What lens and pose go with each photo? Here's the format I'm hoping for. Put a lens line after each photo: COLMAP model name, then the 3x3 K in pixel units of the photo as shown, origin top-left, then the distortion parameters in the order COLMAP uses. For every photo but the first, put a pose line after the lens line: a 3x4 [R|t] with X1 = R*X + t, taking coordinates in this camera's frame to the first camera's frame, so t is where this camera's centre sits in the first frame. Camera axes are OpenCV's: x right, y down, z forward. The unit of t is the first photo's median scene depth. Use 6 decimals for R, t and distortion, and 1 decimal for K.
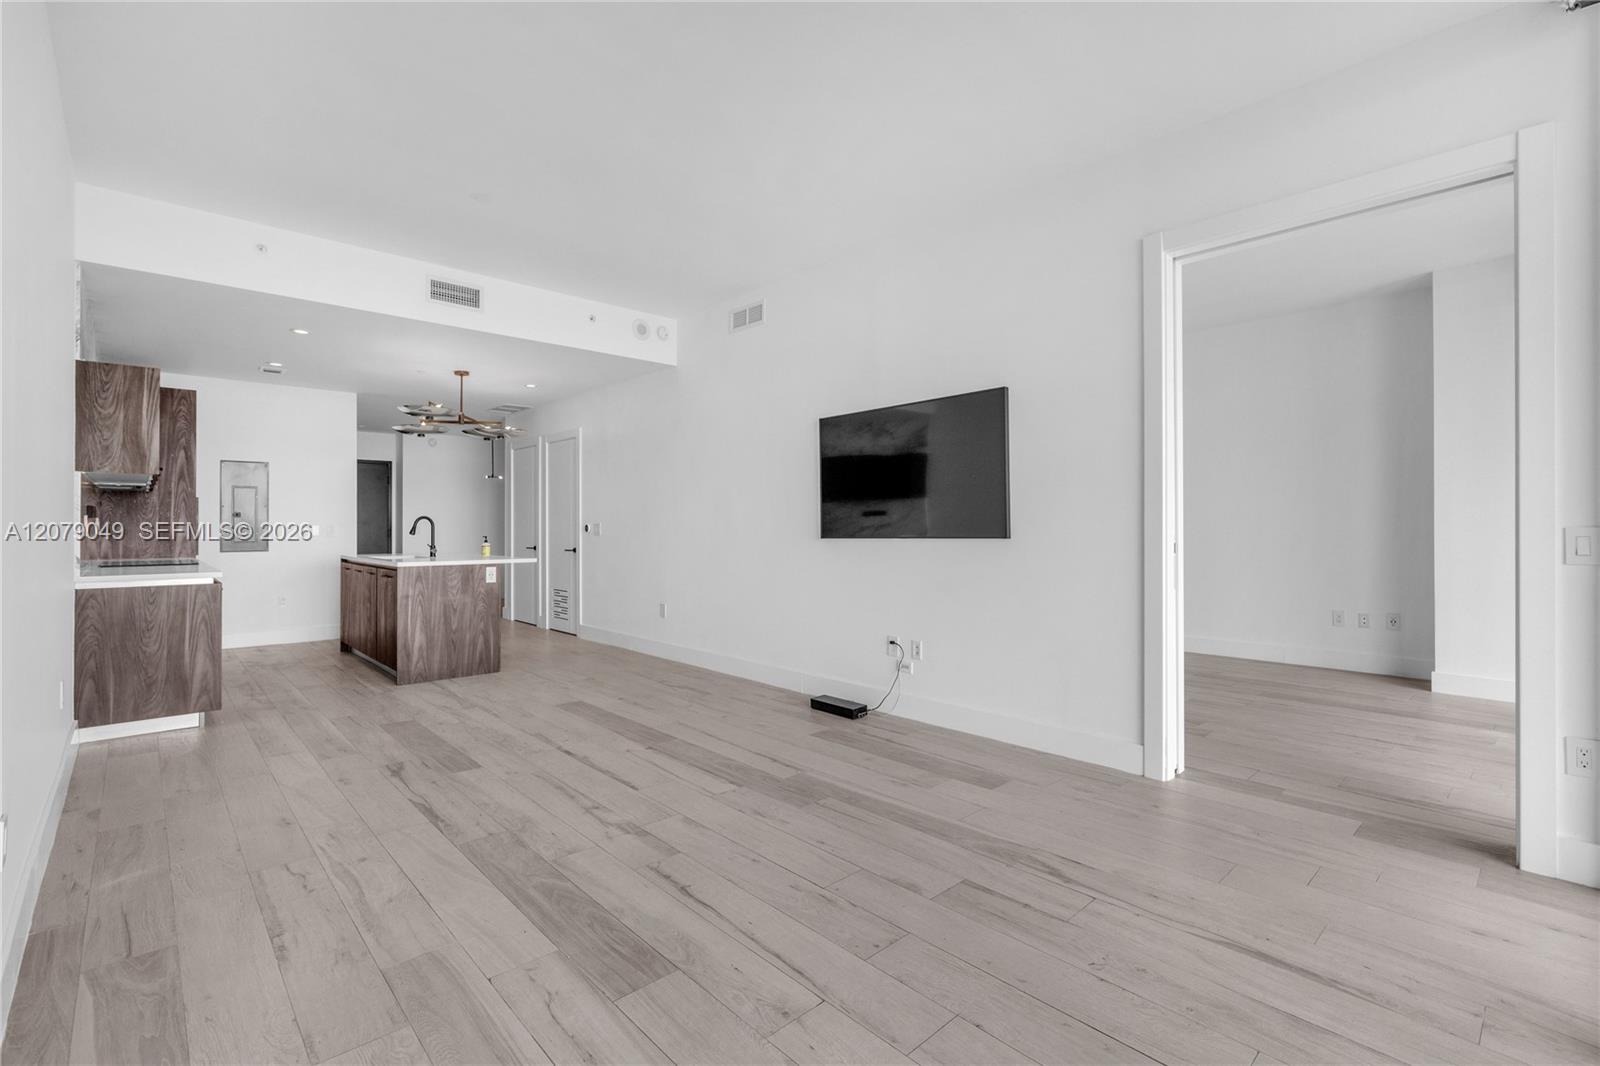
lens RADIAL K [[716.0, 0, 769.3], [0, 716.0, 525.7], [0, 0, 1]] dist [-0.001211, 0.000260]
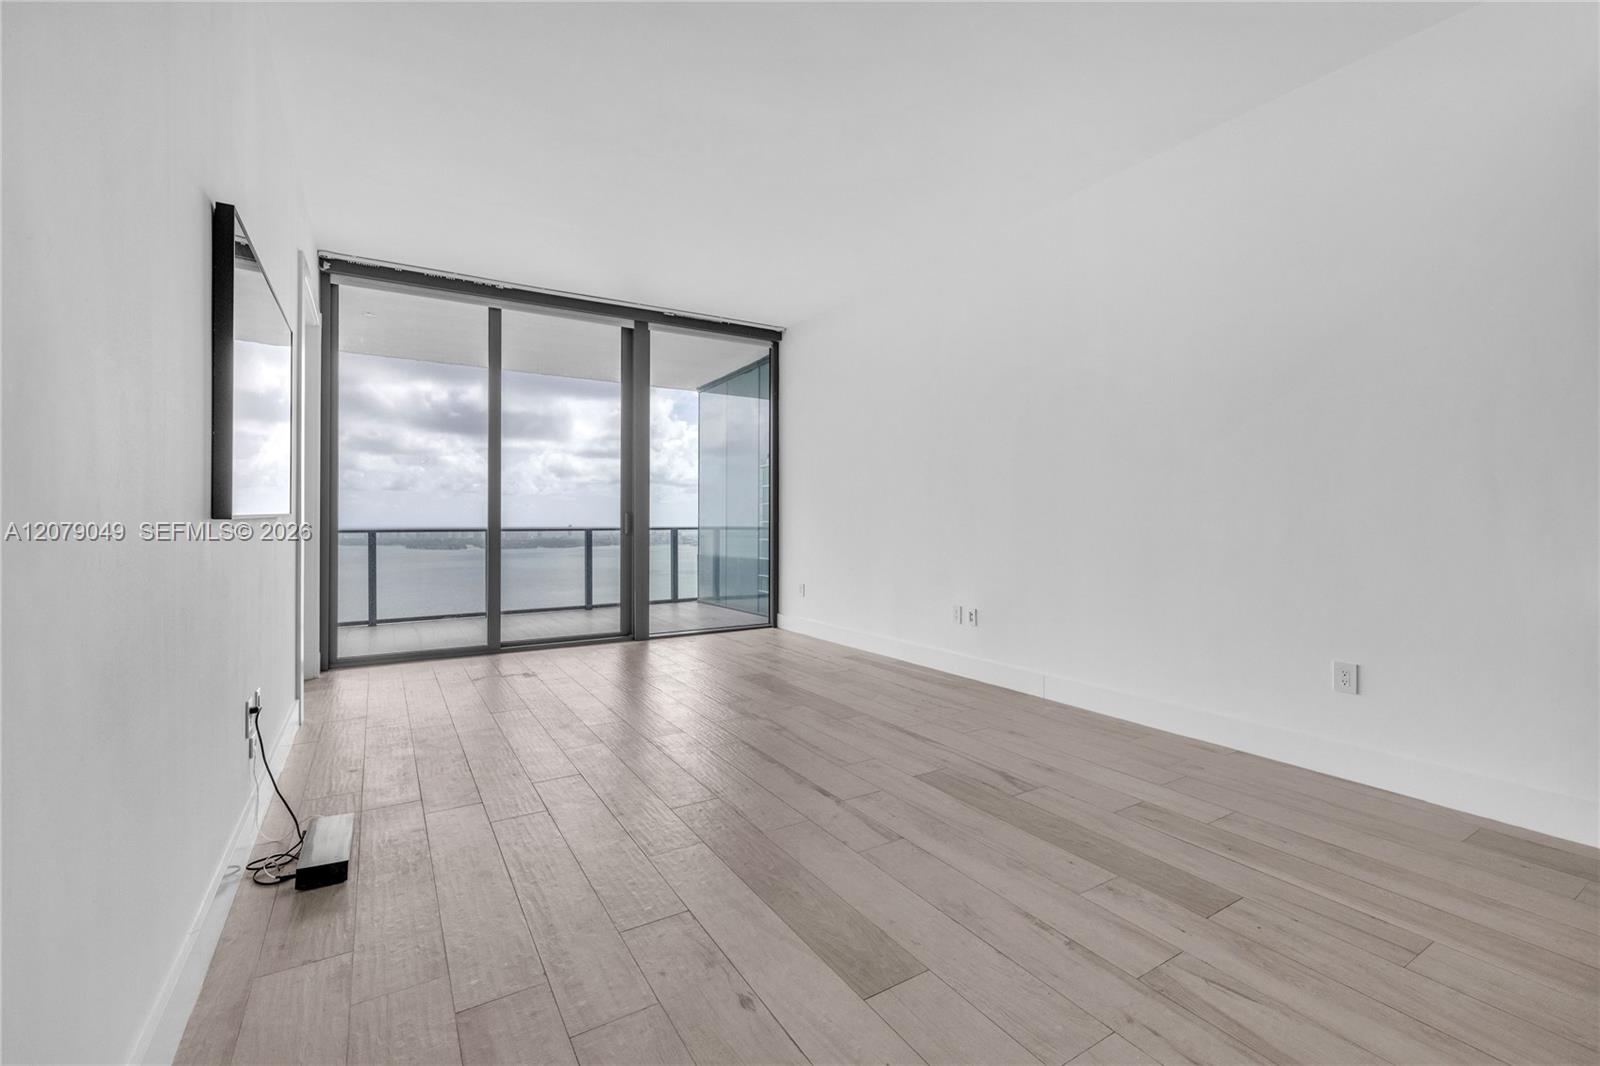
lens RADIAL K [[670.1, 0, 788.4], [0, 670.1, 514.1], [0, 0, 1]] dist [-0.000532, 0.000041]
pose [[-0.984951, 0.003200, 0.172806, -0.248402], [0.001528, 0.999951, -0.009808, 0.018826], [-0.172829, -0.009396, -0.984907, 1.153520]]
